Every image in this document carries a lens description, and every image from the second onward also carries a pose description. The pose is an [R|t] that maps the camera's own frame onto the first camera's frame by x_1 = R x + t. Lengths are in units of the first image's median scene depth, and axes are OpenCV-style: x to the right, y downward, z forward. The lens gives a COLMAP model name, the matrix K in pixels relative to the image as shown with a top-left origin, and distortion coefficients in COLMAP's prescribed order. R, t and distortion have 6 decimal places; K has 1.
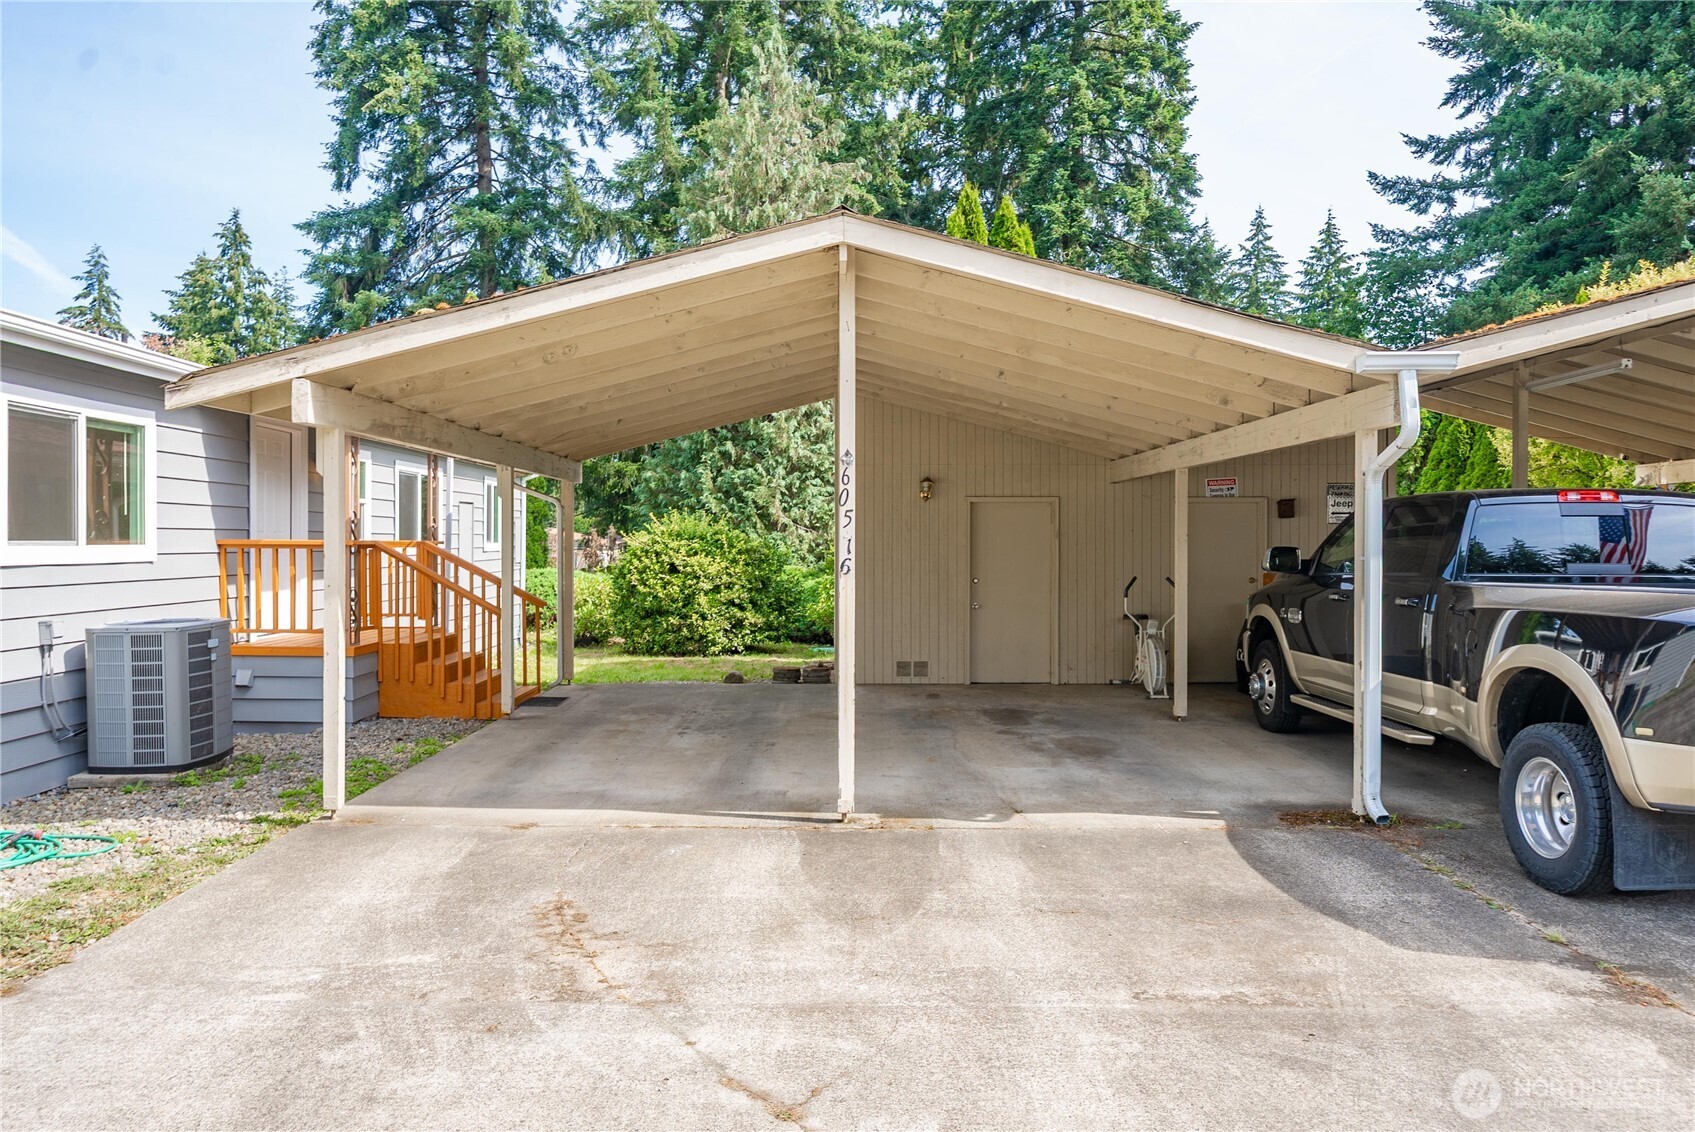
lens RADIAL K [[1163.0, 0, 851.3], [0, 1163.0, 541.5], [0, 0, 1]] dist [-0.002351, 0.000744]
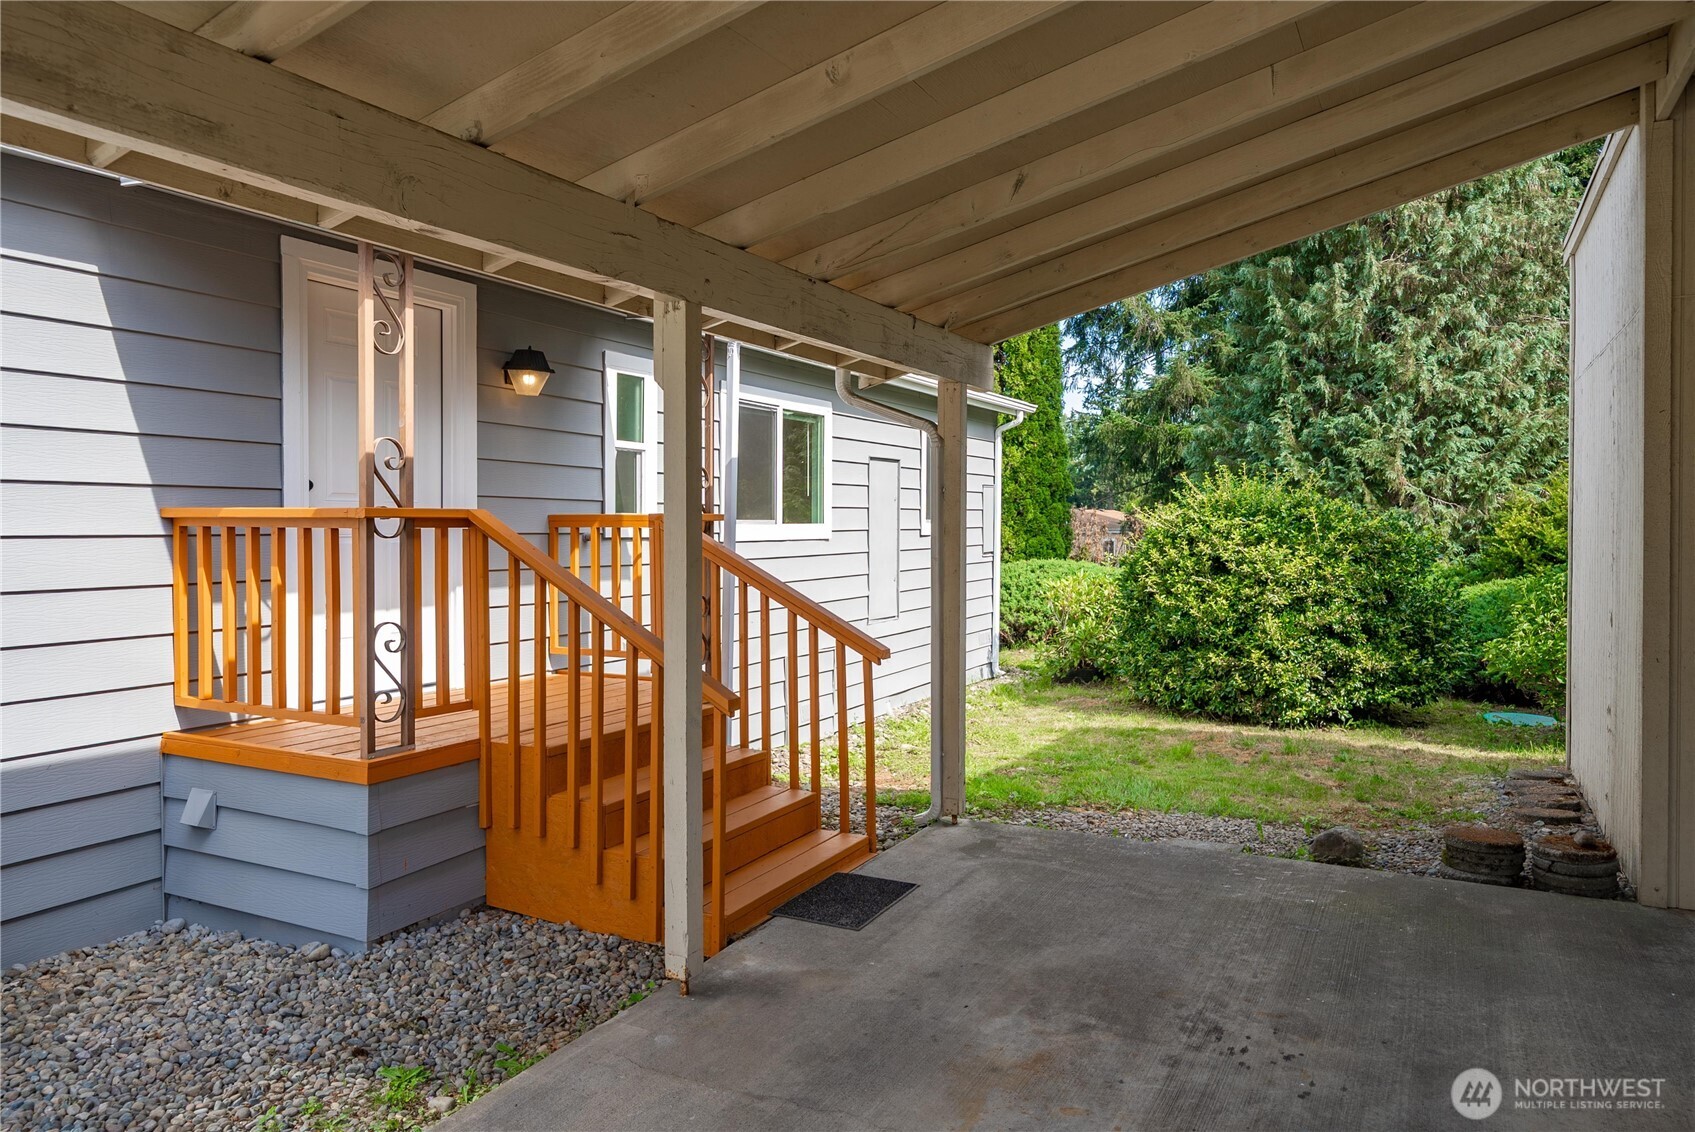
lens RADIAL K [[1163.0, 0, 851.3], [0, 1163.0, 541.5], [0, 0, 1]] dist [-0.002351, 0.000744]
pose [[0.884406, 0.005978, -0.466680, -0.030050], [0.000272, 0.999911, 0.013324, 0.002141], [0.466718, -0.011911, 0.884326, 0.269814]]
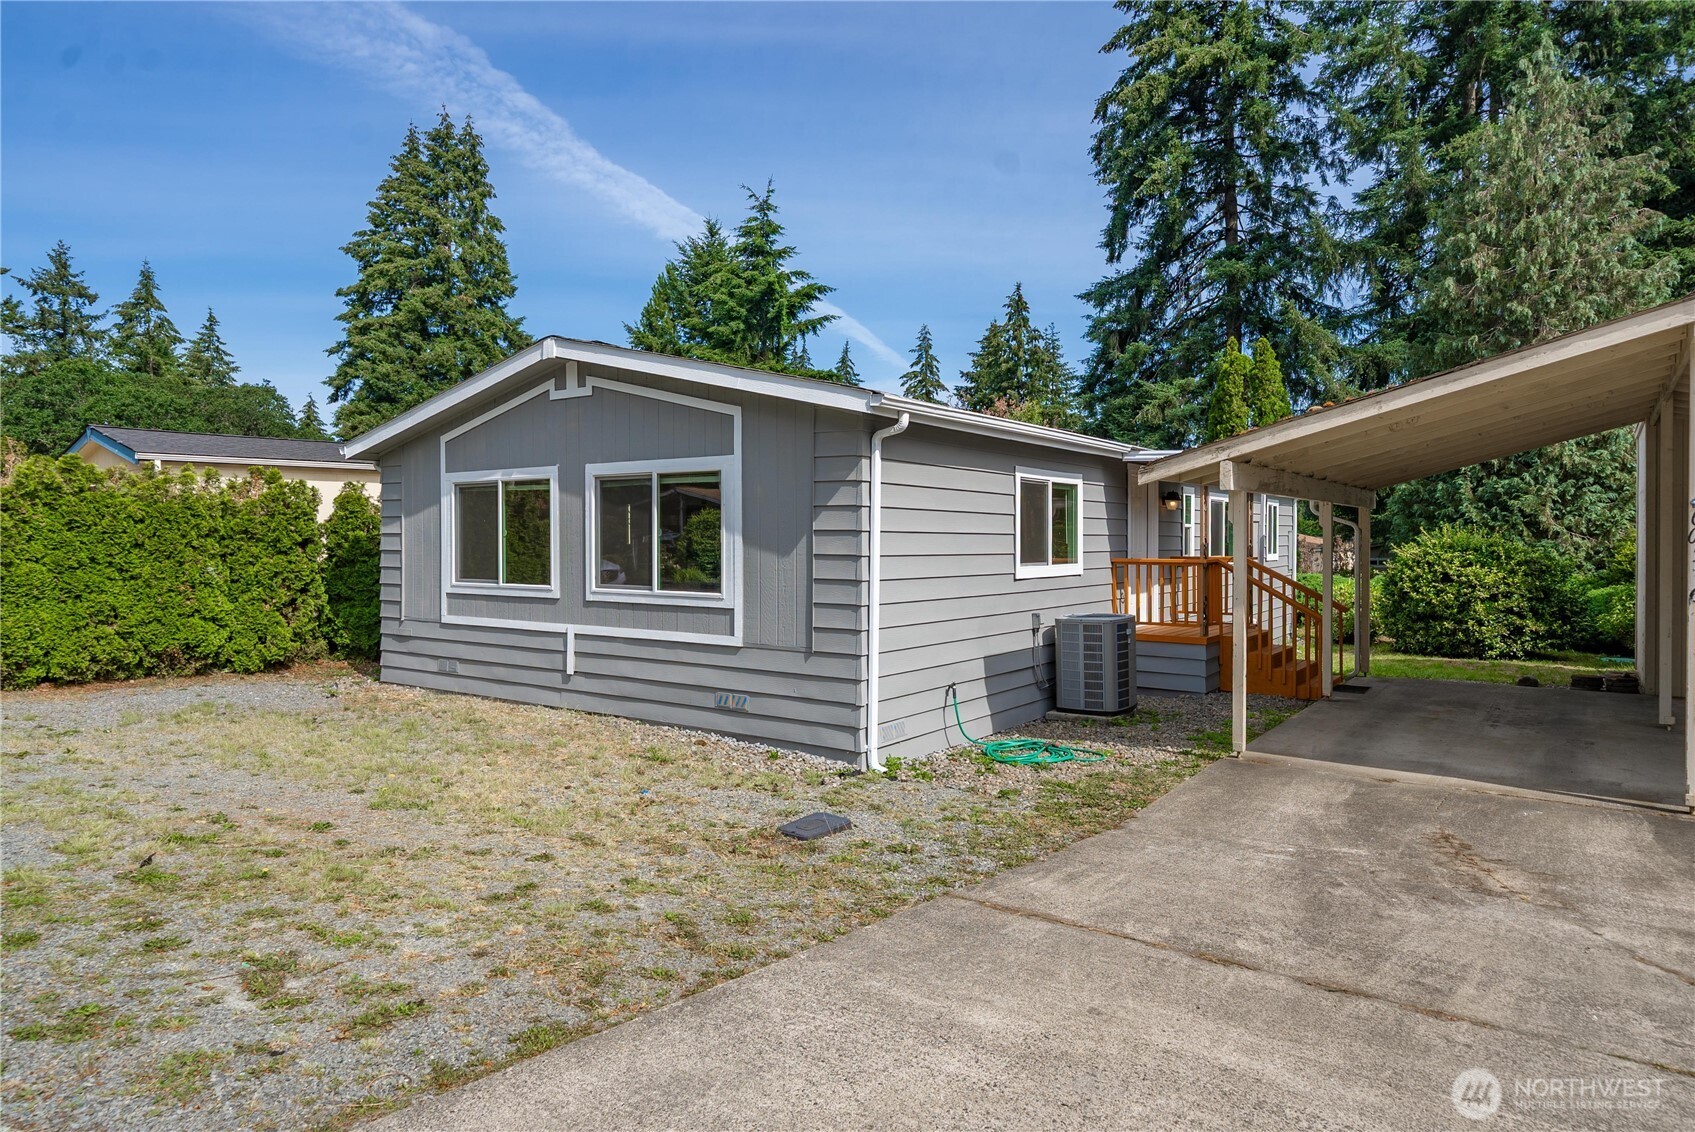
lens RADIAL K [[1027.8, 0, 841.9], [0, 1027.8, 554.6], [0, 0, 1]] dist [-0.000001, 0.002481]
pose [[0.799620, 0.003835, -0.600494, -0.017419], [0.004458, 0.999914, 0.012321, -0.008942], [0.600489, -0.012529, 0.799534, -0.083506]]
